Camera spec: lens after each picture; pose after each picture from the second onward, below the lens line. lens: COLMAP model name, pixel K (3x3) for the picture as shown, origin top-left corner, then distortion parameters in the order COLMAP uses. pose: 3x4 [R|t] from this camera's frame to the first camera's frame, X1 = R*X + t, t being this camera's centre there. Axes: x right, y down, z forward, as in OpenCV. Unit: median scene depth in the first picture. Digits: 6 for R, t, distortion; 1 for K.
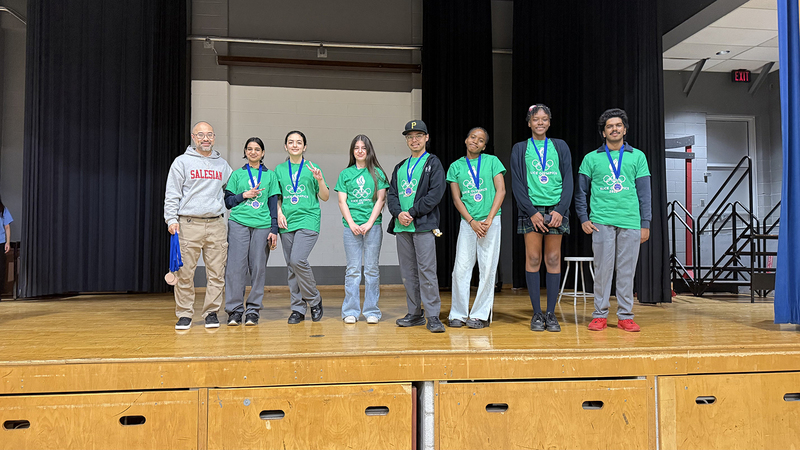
lens RADIAL K [[567.8, 0, 396.5], [0, 567.8, 228.2], [0, 0, 1]] dist [0.033402, -0.039947]
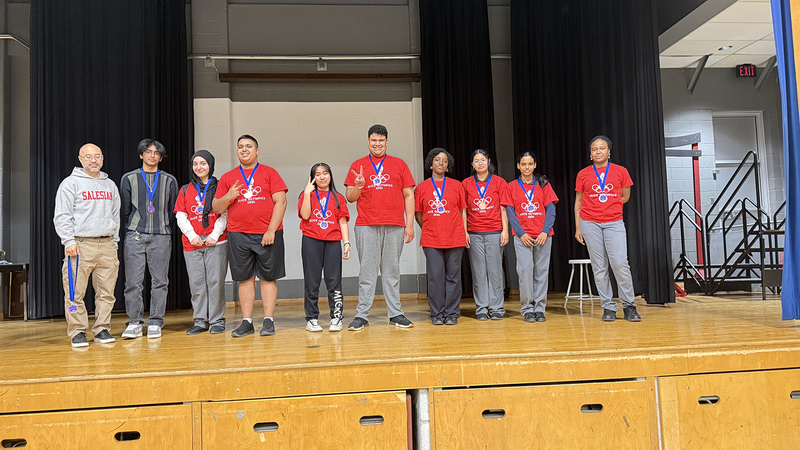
lens RADIAL K [[567.8, 0, 396.4], [0, 567.8, 228.6], [0, 0, 1]] dist [0.033402, -0.039947]
pose [[0.998978, -0.036295, -0.026921, 0.043815], [0.035820, 0.999197, -0.017941, 0.005707], [0.027551, 0.016958, 0.999477, 0.002361]]
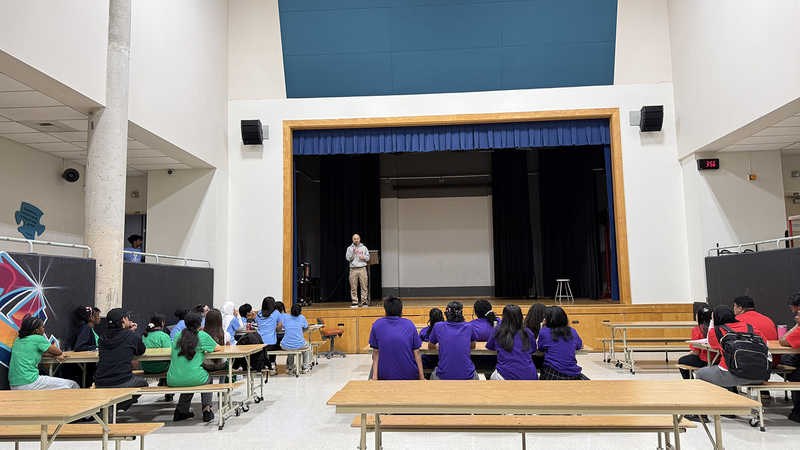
lens RADIAL K [[567.8, 0, 401.2], [0, 567.8, 227.8], [0, 0, 1]] dist [0.033402, -0.039947]
pose [[0.986152, -0.033297, -0.162468, 0.116470], [0.024209, 0.998046, -0.057602, -0.066374], [0.164068, 0.052871, 0.985031, -2.320662]]
